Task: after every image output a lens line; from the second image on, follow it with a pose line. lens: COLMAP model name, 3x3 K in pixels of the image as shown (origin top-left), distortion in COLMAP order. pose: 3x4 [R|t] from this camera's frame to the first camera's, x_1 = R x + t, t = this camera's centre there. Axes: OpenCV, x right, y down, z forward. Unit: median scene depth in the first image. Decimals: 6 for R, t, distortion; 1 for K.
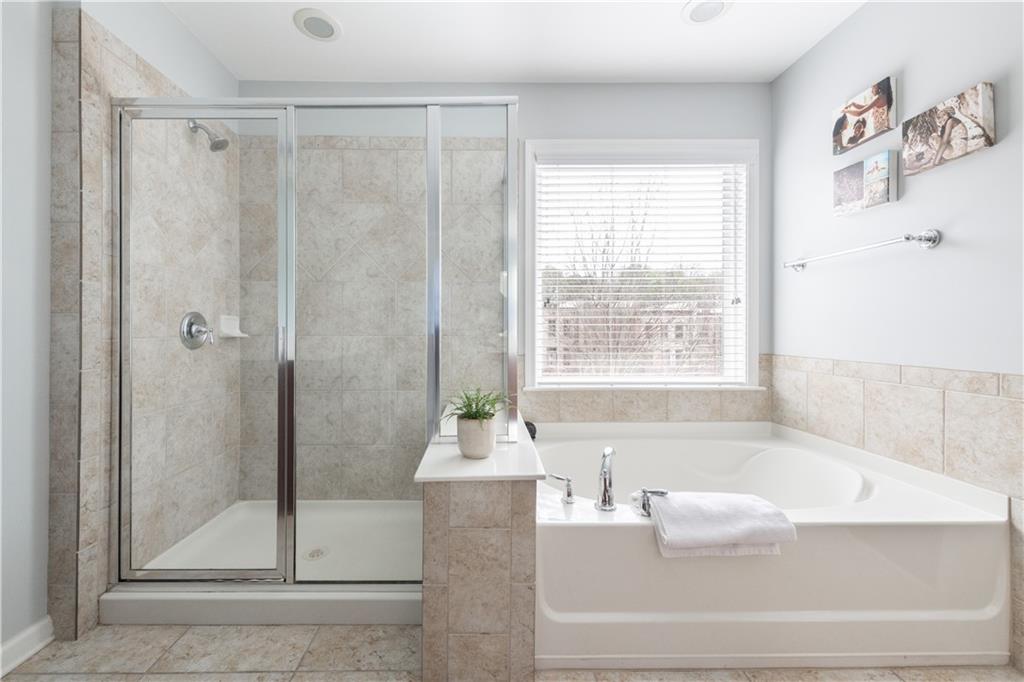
lens RADIAL K [[407.6, 0, 494.4], [0, 407.6, 324.5], [0, 0, 1]] dist [0.002749, -0.000858]
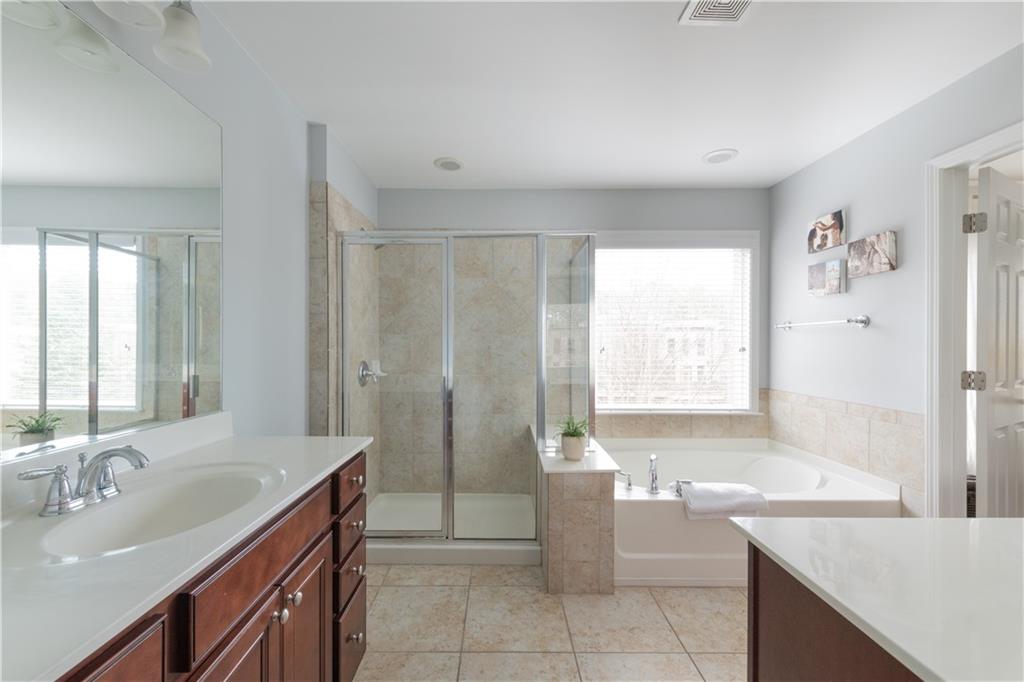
lens RADIAL K [[407.6, 0, 507.4], [0, 407.6, 339.5], [0, 0, 1]] dist [0.002749, -0.000858]
pose [[0.999832, 0.000593, -0.018297, -0.250550], [-0.000514, 0.999991, 0.004308, -0.145326], [0.018300, -0.004298, 0.999823, -0.564466]]
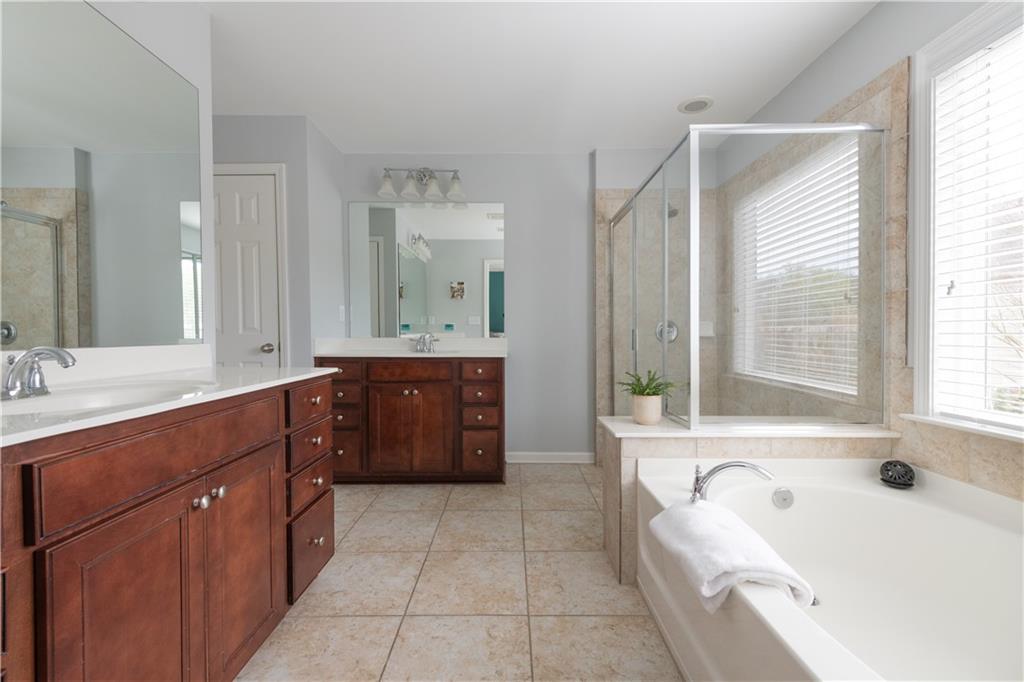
lens RADIAL K [[418.4, 0, 508.0], [0, 418.4, 335.4], [0, 0, 1]] dist [-0.000141, 0.000112]
pose [[-0.014813, 0.004965, -0.999878, 1.201479], [0.005636, 0.999972, 0.004882, 0.020249], [0.999874, -0.005563, -0.014841, 0.496613]]
